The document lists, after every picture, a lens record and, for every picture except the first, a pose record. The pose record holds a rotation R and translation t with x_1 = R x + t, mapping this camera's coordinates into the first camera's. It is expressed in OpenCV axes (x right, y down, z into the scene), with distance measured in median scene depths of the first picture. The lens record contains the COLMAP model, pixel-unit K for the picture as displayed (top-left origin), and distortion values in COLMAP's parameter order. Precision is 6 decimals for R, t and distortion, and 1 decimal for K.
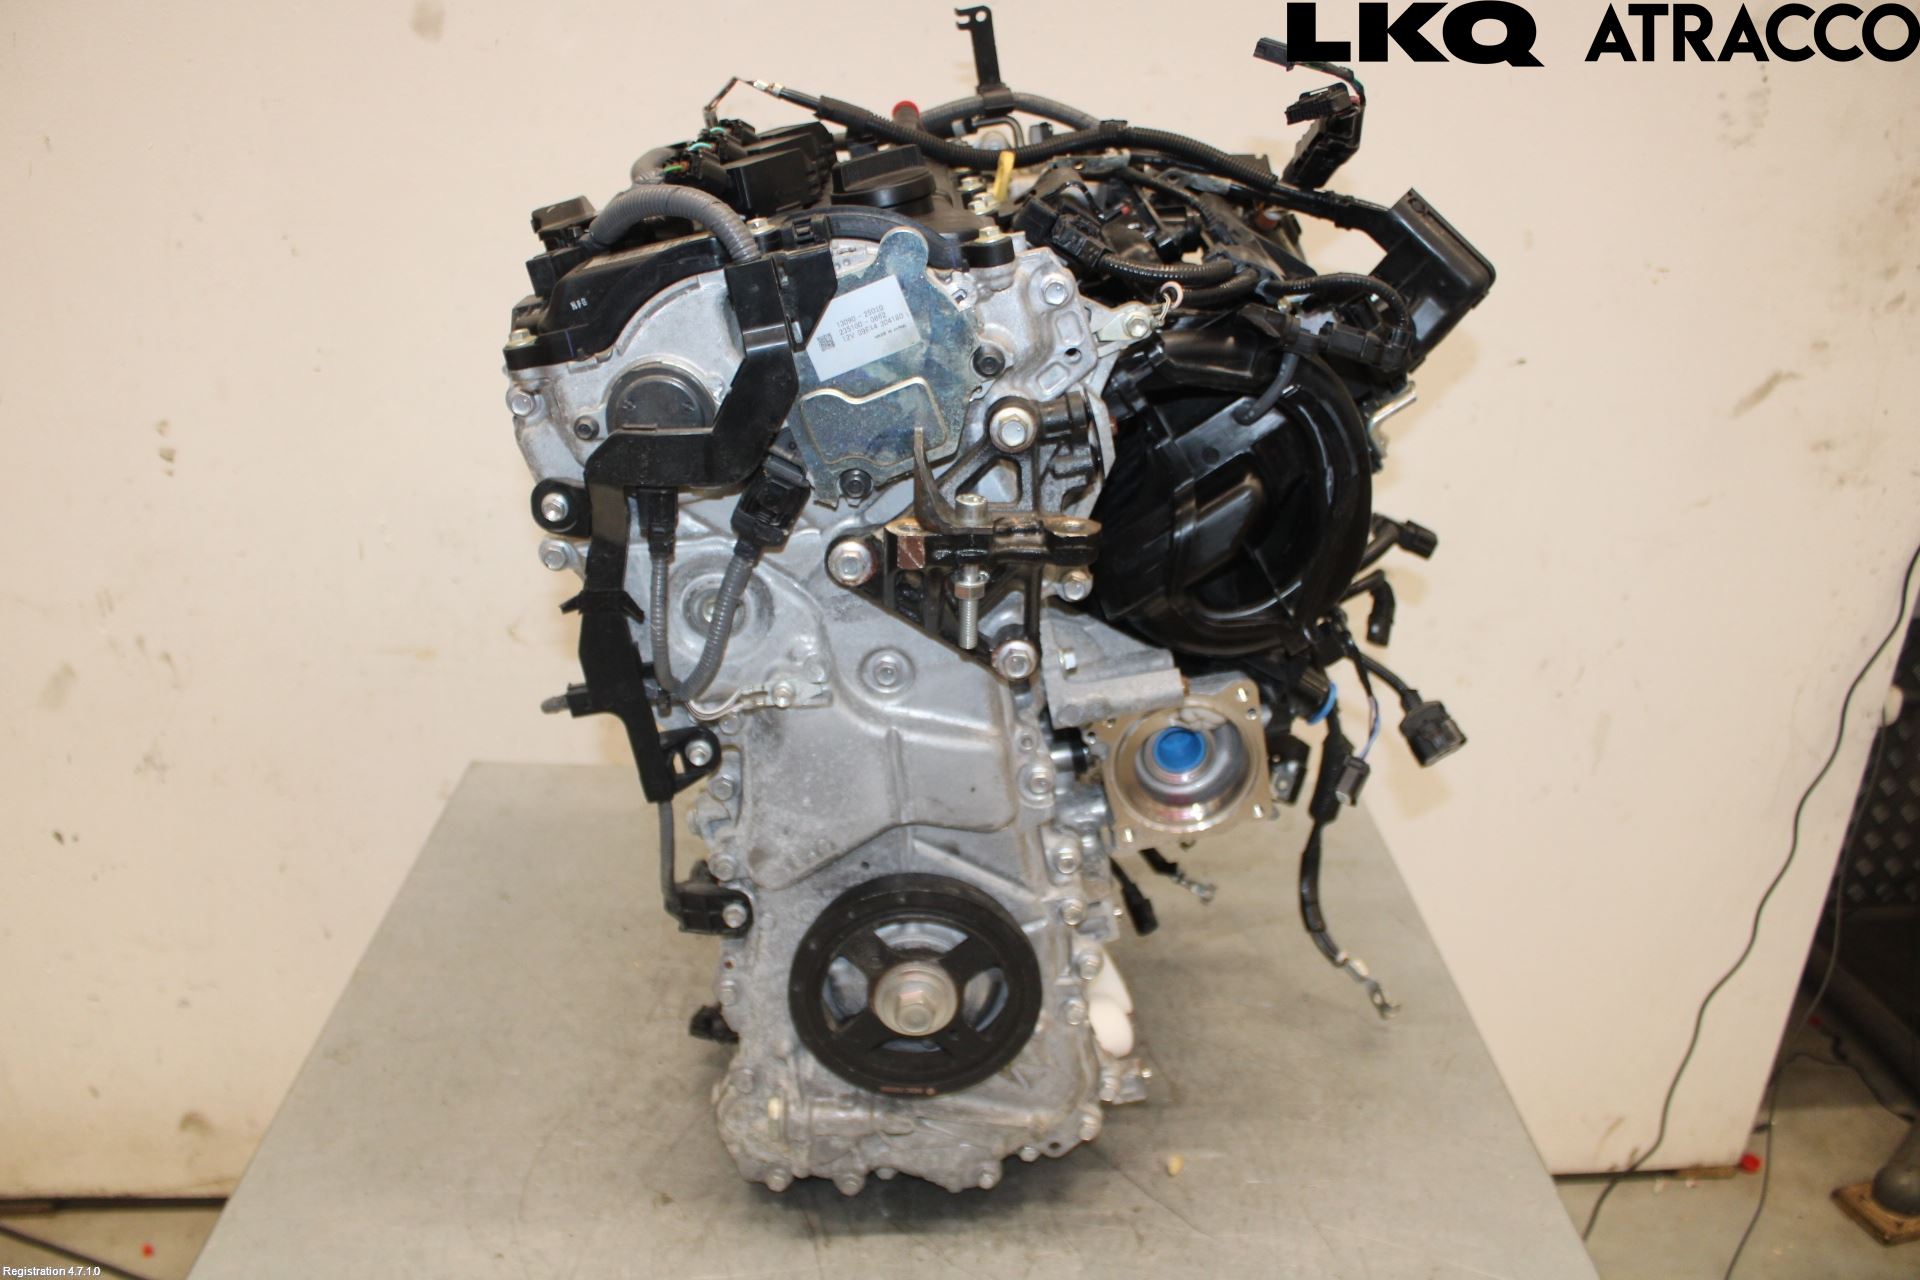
lens RADIAL K [[1573.3, 0, 960.0], [0, 1573.3, 640.0], [0, 0, 1]] dist [-0.110638, -0.000265]
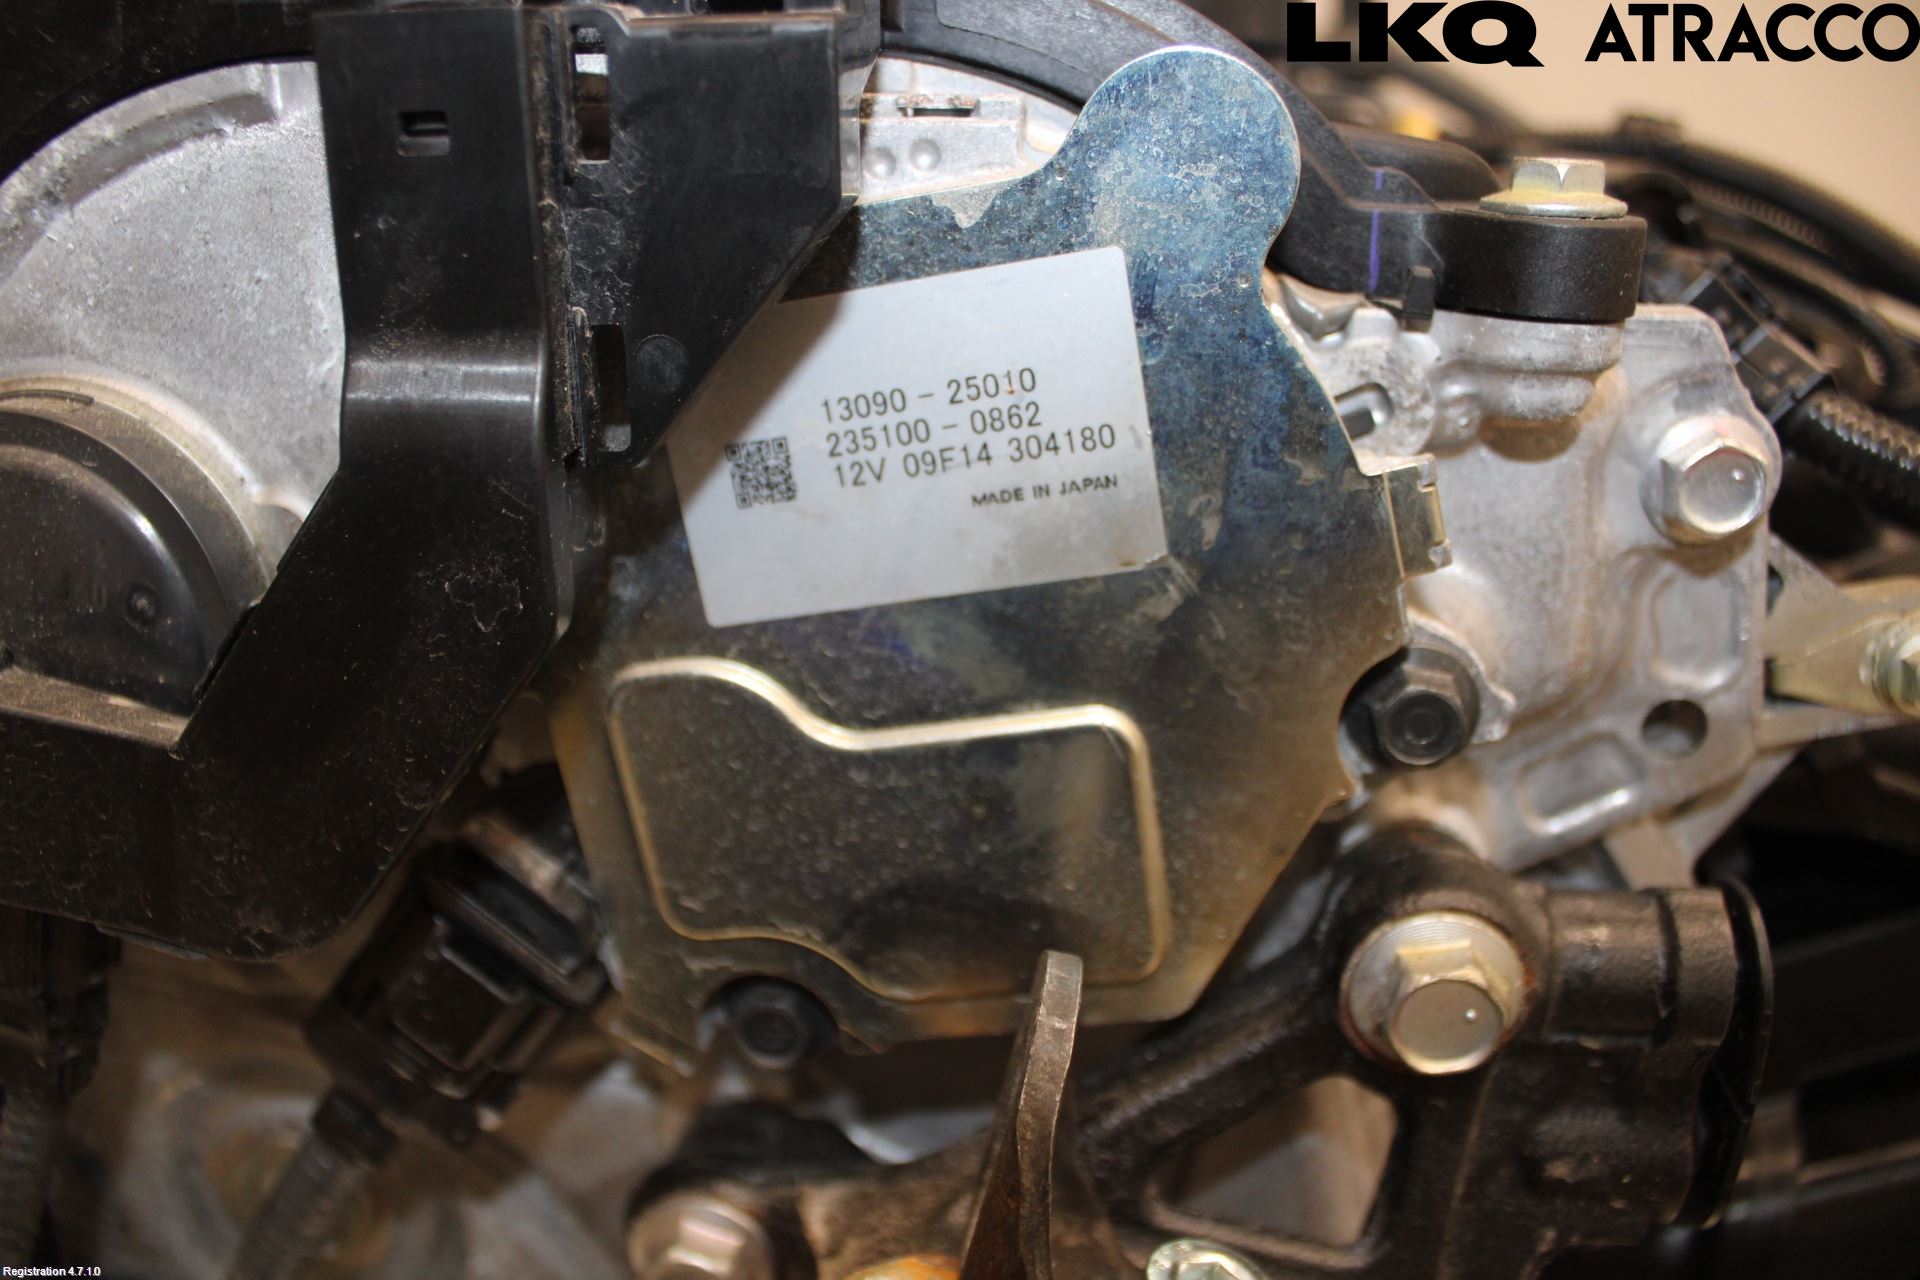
lens RADIAL K [[1573.3, 0, 960.0], [0, 1573.3, 640.0], [0, 0, 1]] dist [-0.110638, -0.000265]
pose [[0.966750, 0.239690, -0.089124, -0.030551], [-0.244469, 0.968513, -0.047098, -0.162371], [0.075028, 0.067320, 0.994906, 0.773062]]
